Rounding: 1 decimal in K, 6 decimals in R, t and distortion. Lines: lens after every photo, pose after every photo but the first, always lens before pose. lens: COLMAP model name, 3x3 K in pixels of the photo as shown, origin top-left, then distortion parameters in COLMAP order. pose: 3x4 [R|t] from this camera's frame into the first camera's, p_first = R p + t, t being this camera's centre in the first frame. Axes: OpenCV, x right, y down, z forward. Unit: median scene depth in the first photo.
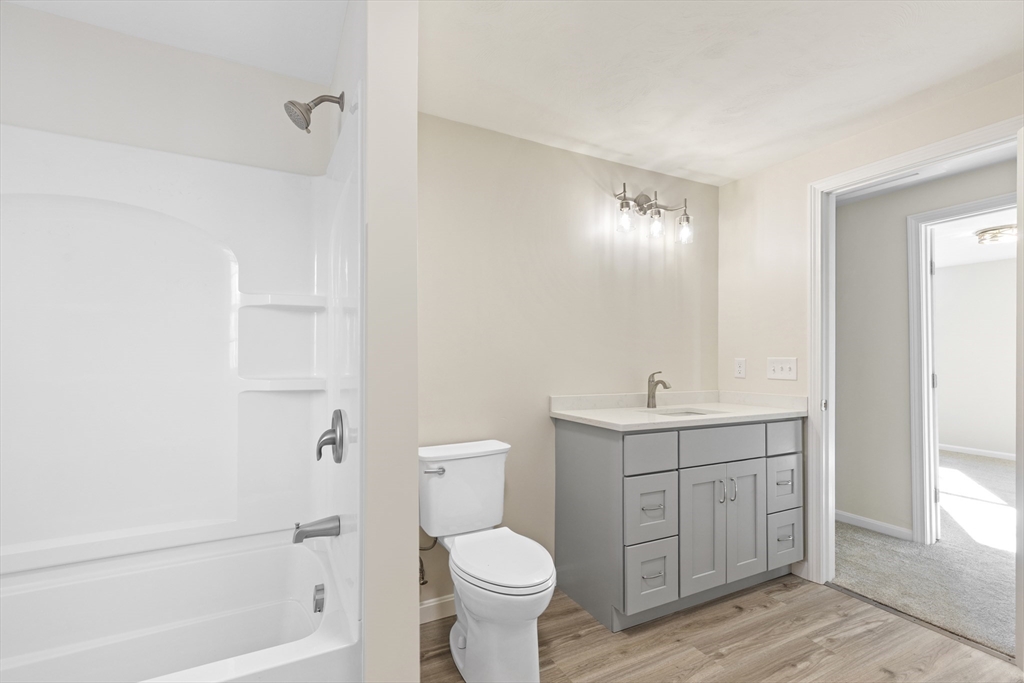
lens RADIAL K [[466.2, 0, 512.2], [0, 466.2, 350.1], [0, 0, 1]] dist [-0.000163, 0.000605]
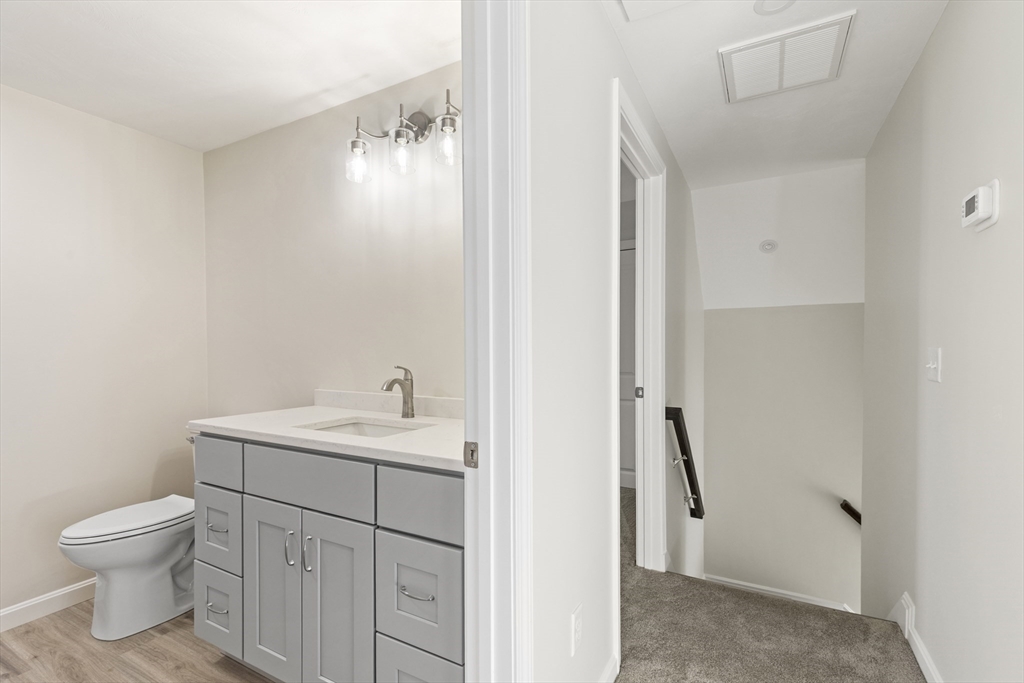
lens RADIAL K [[466.2, 0, 511.7], [0, 466.2, 349.1], [0, 0, 1]] dist [-0.000163, 0.000605]
pose [[0.555910, -0.001197, -0.831242, 1.067581], [0.019062, 0.999754, 0.011309, 0.017959], [0.831024, -0.022132, 0.555796, 0.817644]]
